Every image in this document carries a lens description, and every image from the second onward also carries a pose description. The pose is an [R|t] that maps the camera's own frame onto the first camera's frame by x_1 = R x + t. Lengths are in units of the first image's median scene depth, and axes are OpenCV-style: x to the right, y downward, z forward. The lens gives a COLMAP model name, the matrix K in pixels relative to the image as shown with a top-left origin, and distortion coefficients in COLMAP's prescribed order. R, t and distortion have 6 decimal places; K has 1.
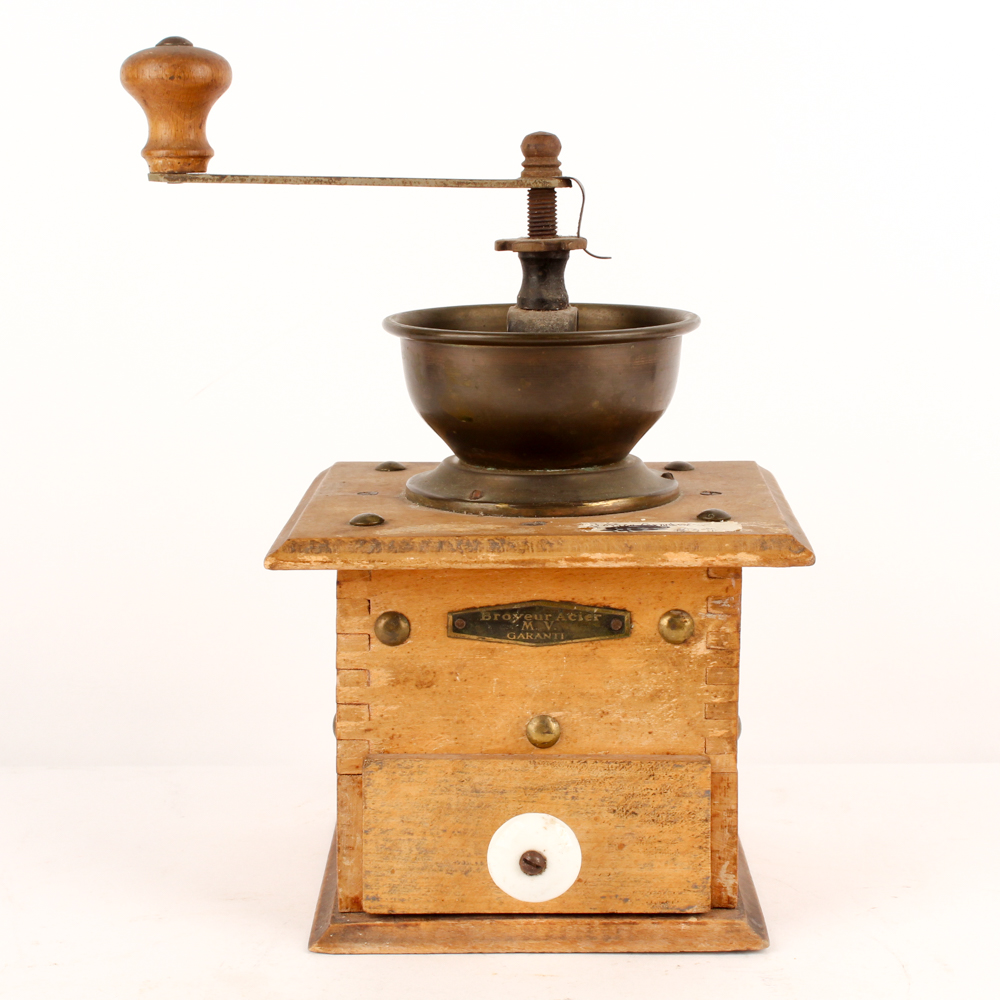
lens RADIAL K [[2258.5, 0, 505.4], [0, 2258.5, 498.1], [0, 0, 1]] dist [0.074046, 0.000000]
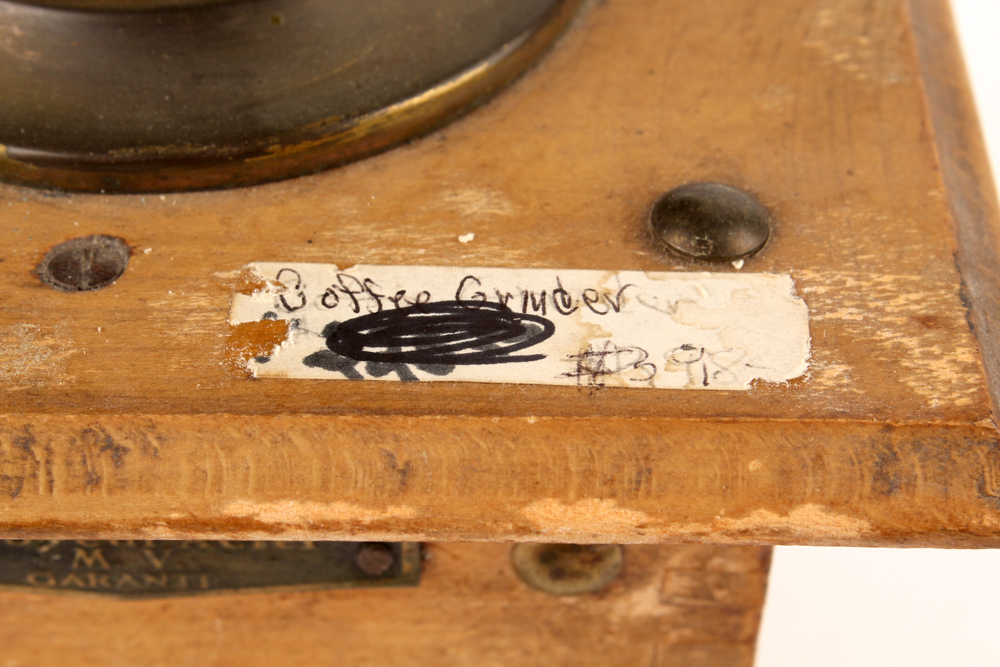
lens RADIAL K [[2211.4, 0, 491.4], [0, 2211.4, 333.6], [0, 0, 1]] dist [0.061180, 0.000000]
pose [[0.999744, -0.000966, 0.022587, 0.057805], [-0.011725, 0.832083, 0.554528, -0.137797], [-0.019330, -0.554651, 0.831859, 0.758266]]
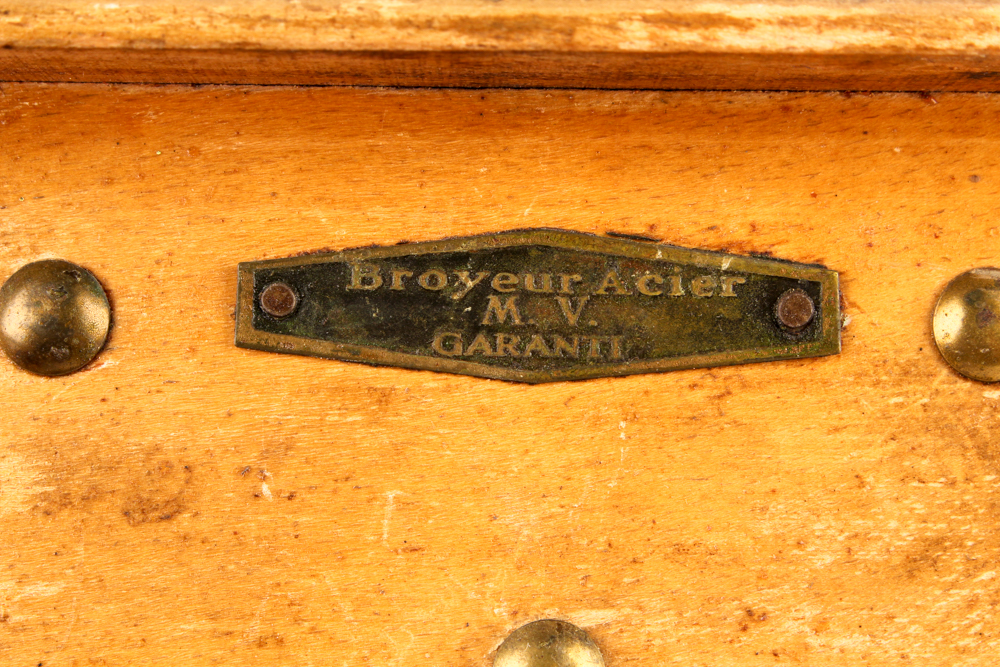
lens RADIAL K [[2211.4, 0, 489.7], [0, 2211.4, 329.2], [0, 0, 1]] dist [0.061180, 0.000000]
pose [[0.999026, 0.021245, 0.038680, -0.003220], [-0.011154, 0.969599, -0.244445, 0.130524], [-0.042698, 0.243775, 0.968891, 0.709241]]
